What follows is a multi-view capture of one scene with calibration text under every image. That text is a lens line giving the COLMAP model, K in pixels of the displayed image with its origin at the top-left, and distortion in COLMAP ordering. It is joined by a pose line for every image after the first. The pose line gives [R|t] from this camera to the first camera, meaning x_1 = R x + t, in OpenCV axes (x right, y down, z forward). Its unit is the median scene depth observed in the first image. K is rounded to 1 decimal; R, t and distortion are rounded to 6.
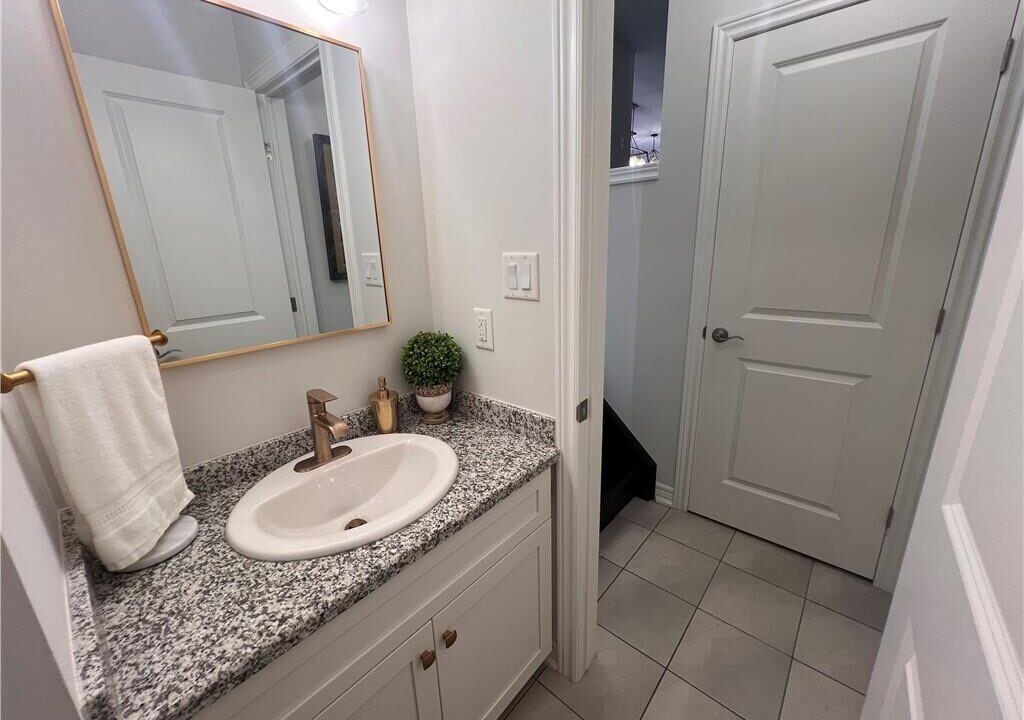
lens RADIAL K [[407.6, 0, 508.2], [0, 407.6, 358.4], [0, 0, 1]] dist [-0.005673, 0.000500]
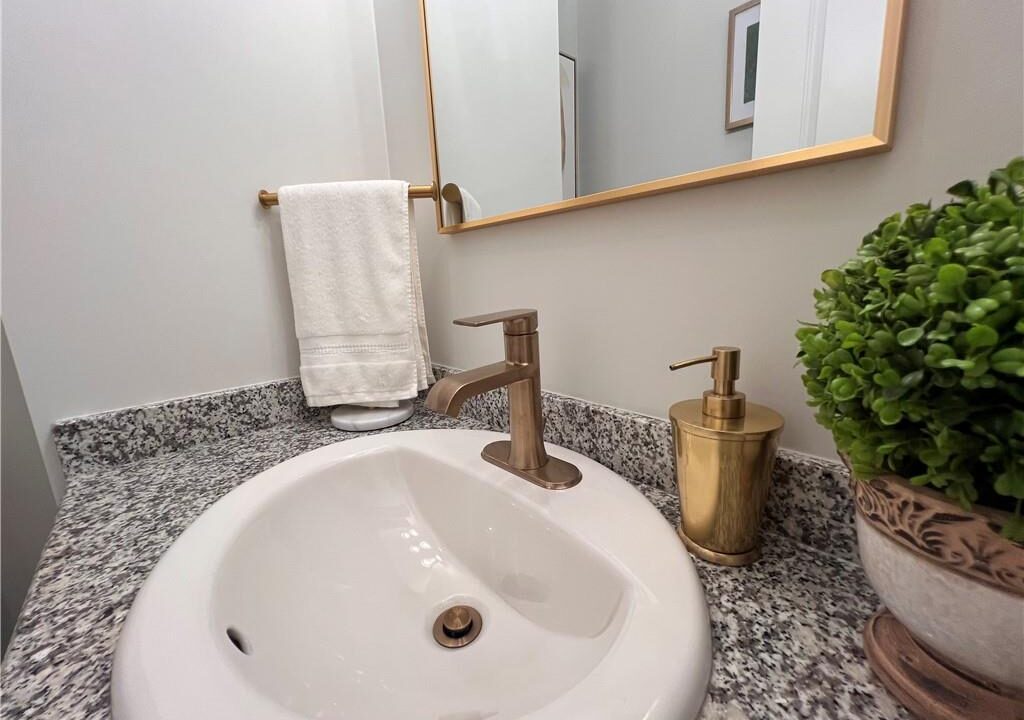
lens RADIAL K [[407.6, 0, 508.2], [0, 407.6, 358.4], [0, 0, 1]] dist [-0.005673, 0.000500]
pose [[-0.114876, 0.236481, -0.964821, -0.033357], [-0.220880, 0.940857, 0.256906, 0.023977], [0.968512, 0.242622, -0.055848, 1.291506]]
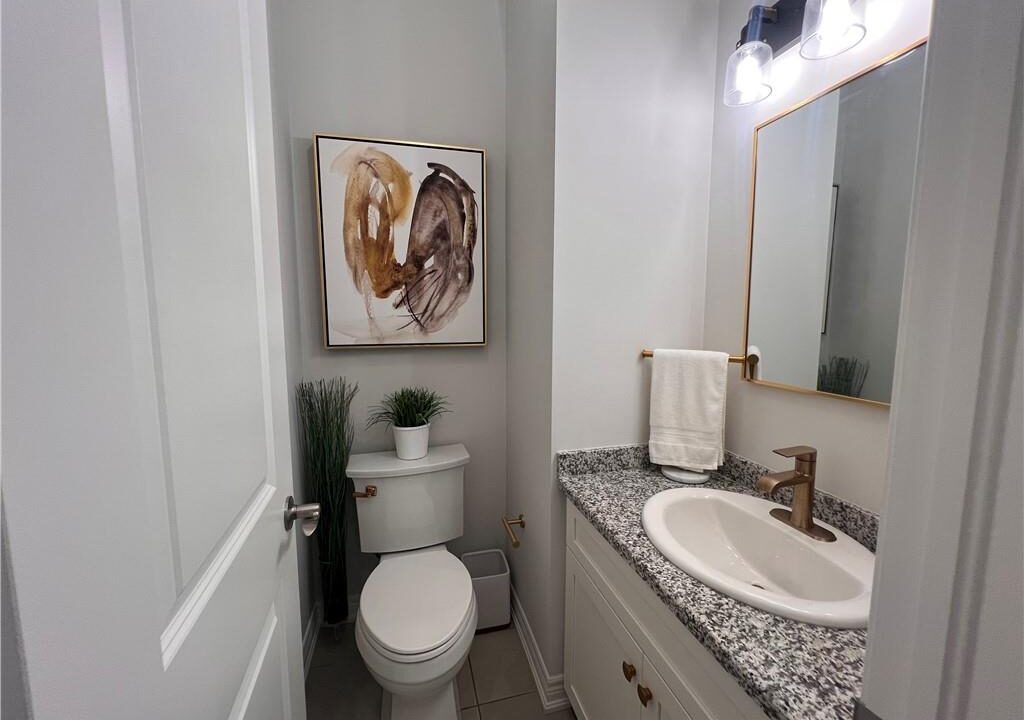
lens RADIAL K [[407.6, 0, 508.2], [0, 407.6, 358.4], [0, 0, 1]] dist [-0.005673, 0.000500]
pose [[-0.554567, 0.124356, -0.822795, 0.803897], [-0.205784, 0.937565, 0.280401, -0.289542], [0.806293, 0.324819, -0.494352, 1.061603]]
